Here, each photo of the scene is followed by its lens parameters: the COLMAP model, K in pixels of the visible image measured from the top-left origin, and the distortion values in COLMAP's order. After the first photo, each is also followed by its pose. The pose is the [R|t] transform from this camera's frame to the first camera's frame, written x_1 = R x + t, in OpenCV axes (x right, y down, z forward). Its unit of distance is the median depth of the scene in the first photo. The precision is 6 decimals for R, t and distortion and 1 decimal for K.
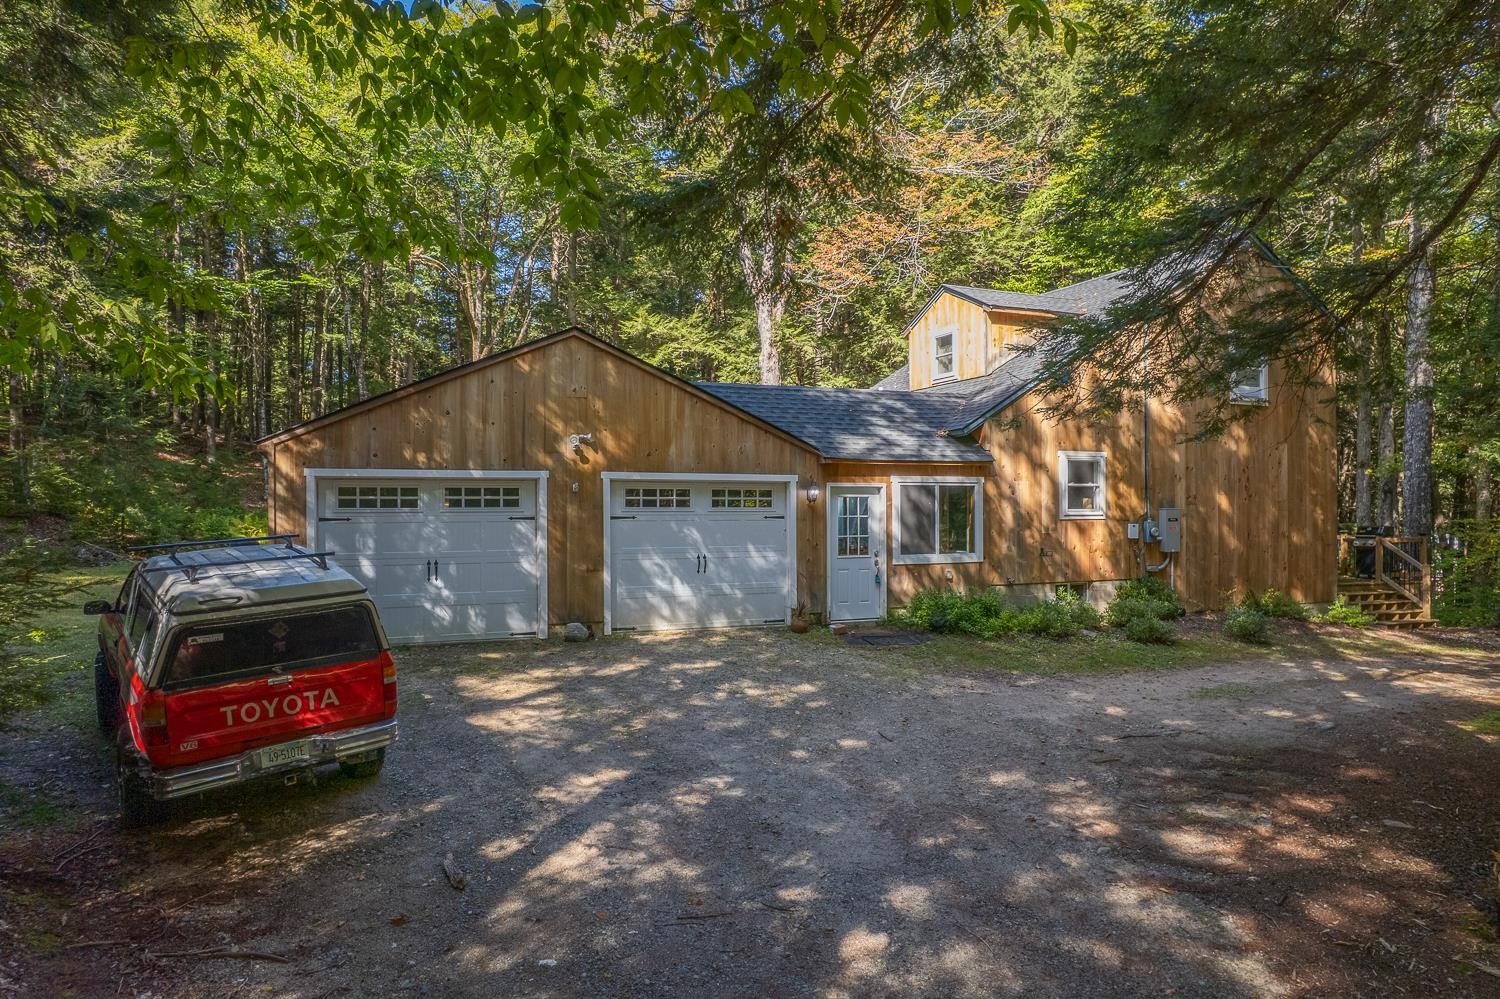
lens RADIAL K [[965.1, 0, 748.9], [0, 965.1, 507.8], [0, 0, 1]] dist [-0.063973, 0.048460]
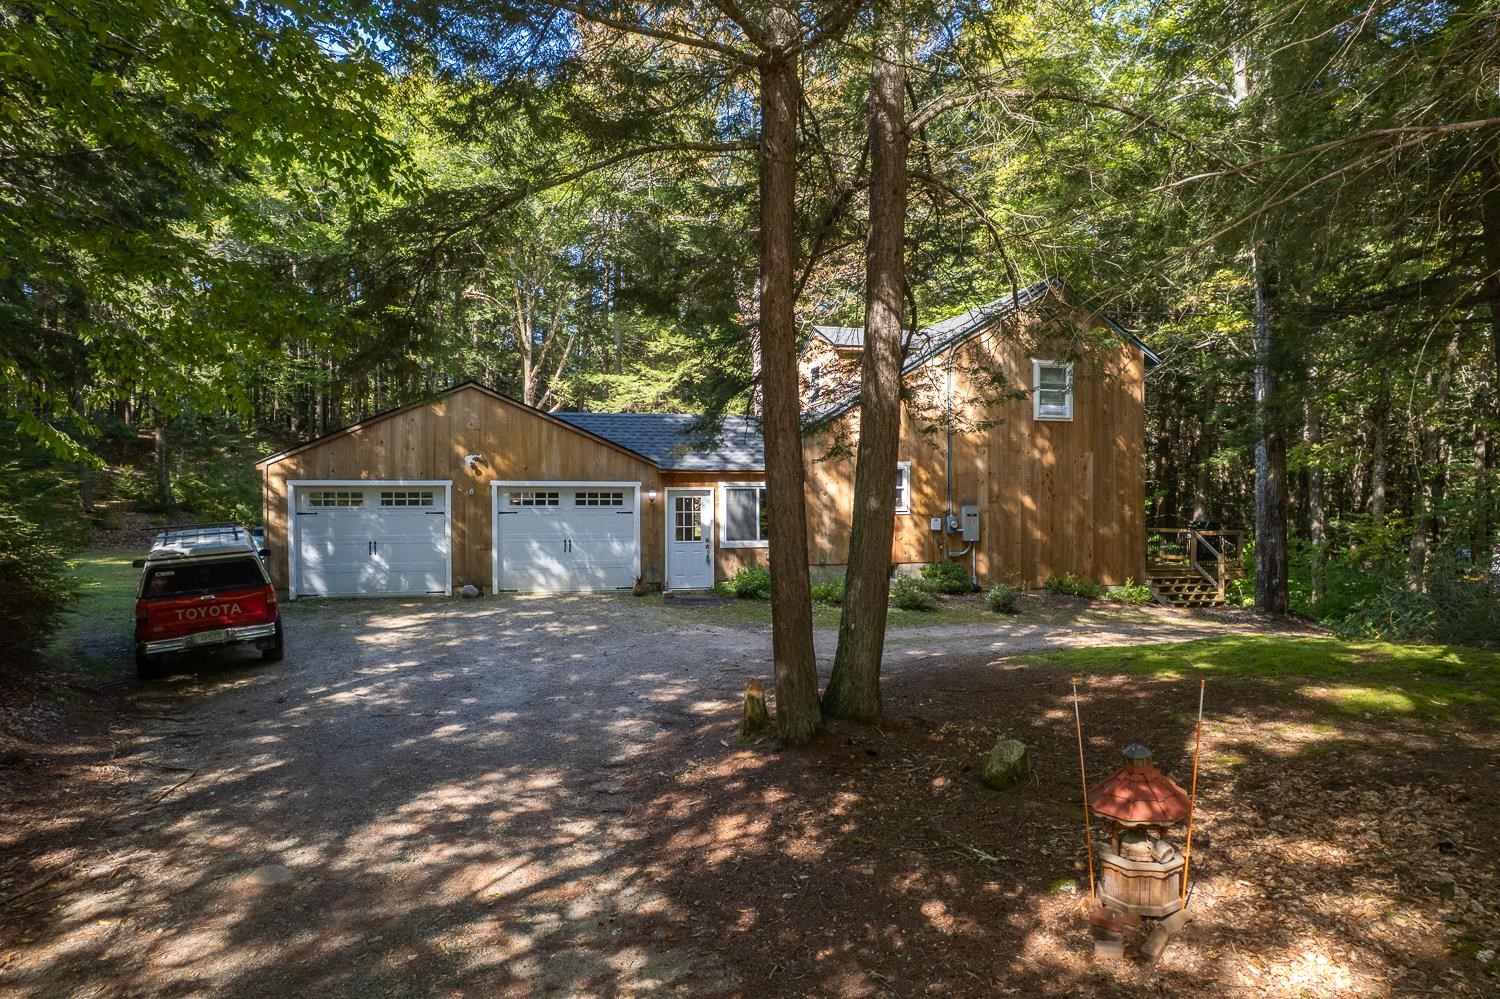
lens RADIAL K [[965.1, 0, 746.9], [0, 965.1, 506.9], [0, 0, 1]] dist [-0.063973, 0.048460]
pose [[0.991118, 0.000209, -0.132988, 0.381177], [0.000212, 0.999995, 0.003150, -0.002588], [0.132988, -0.003150, 0.991113, -0.339233]]
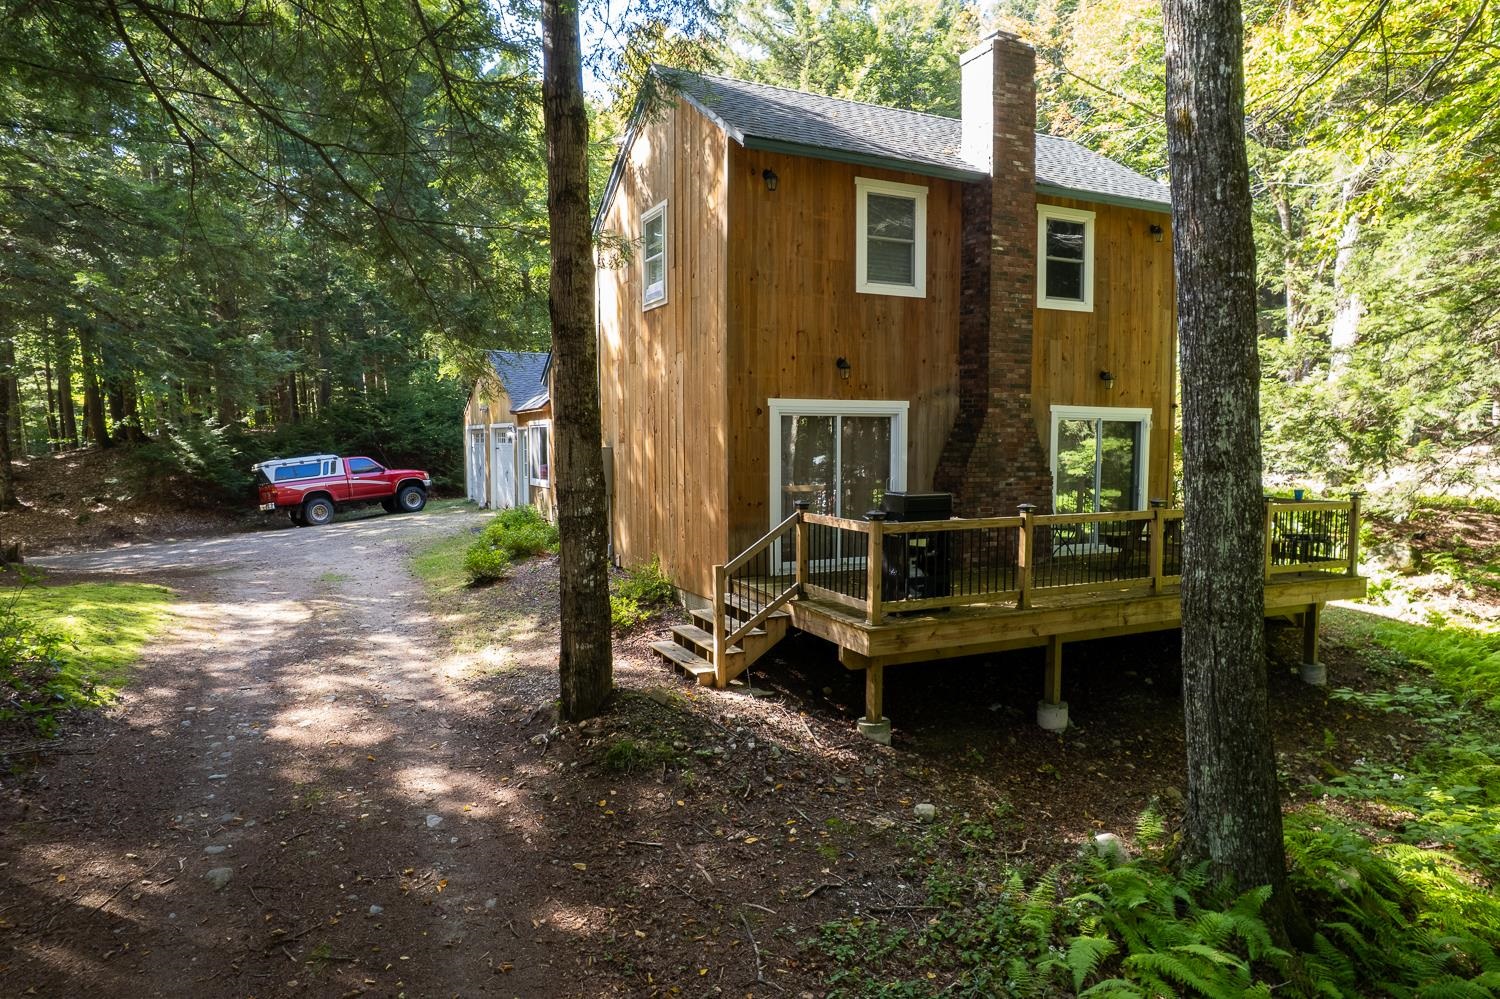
lens RADIAL K [[965.1, 0, 748.4], [0, 965.1, 502.4], [0, 0, 1]] dist [-0.063973, 0.048460]
pose [[0.038780, 0.072663, -0.996602, 1.627457], [0.010250, 0.997271, 0.073110, -0.015462], [0.999195, -0.013051, 0.037930, 1.319396]]
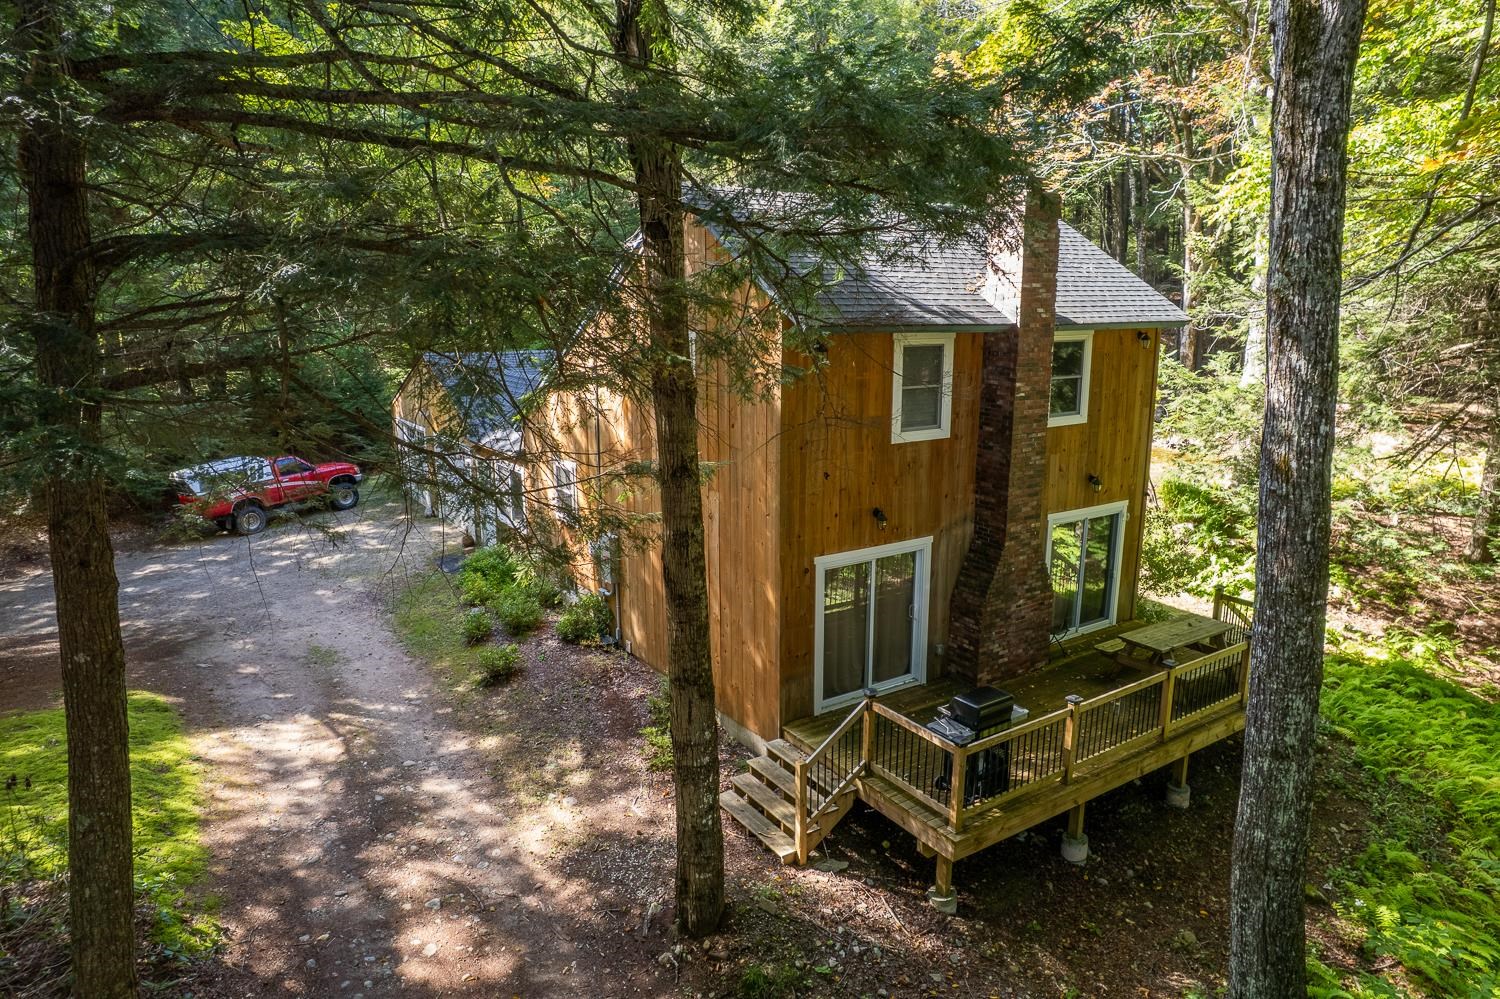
lens RADIAL K [[965.1, 0, 751.1], [0, 965.1, 503.5], [0, 0, 1]] dist [-0.063973, 0.048460]
pose [[0.181966, 0.214806, -0.959555, 1.608048], [0.009235, 0.975431, 0.220111, -0.276562], [0.983261, -0.048914, 0.175512, 1.166544]]
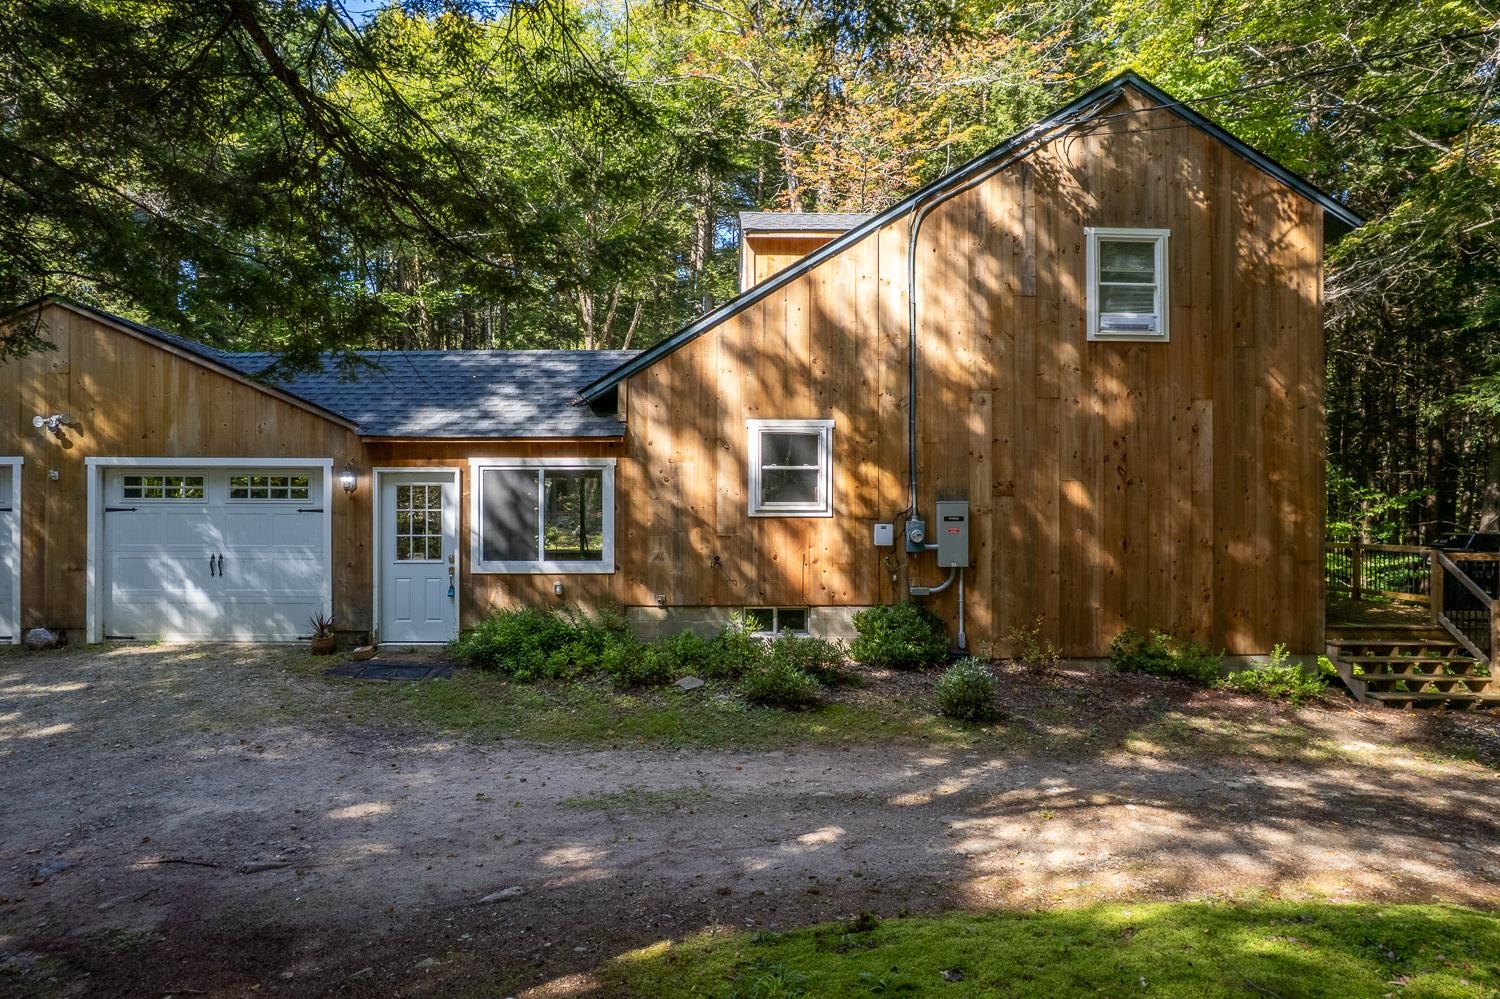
lens RADIAL K [[965.1, 0, 748.9], [0, 965.1, 492.8], [0, 0, 1]] dist [-0.063973, 0.048460]
pose [[0.929966, 0.001000, -0.367645, 0.664944], [-0.003291, 0.999979, -0.005605, -0.001747], [0.367632, 0.006422, 0.929949, 0.384210]]
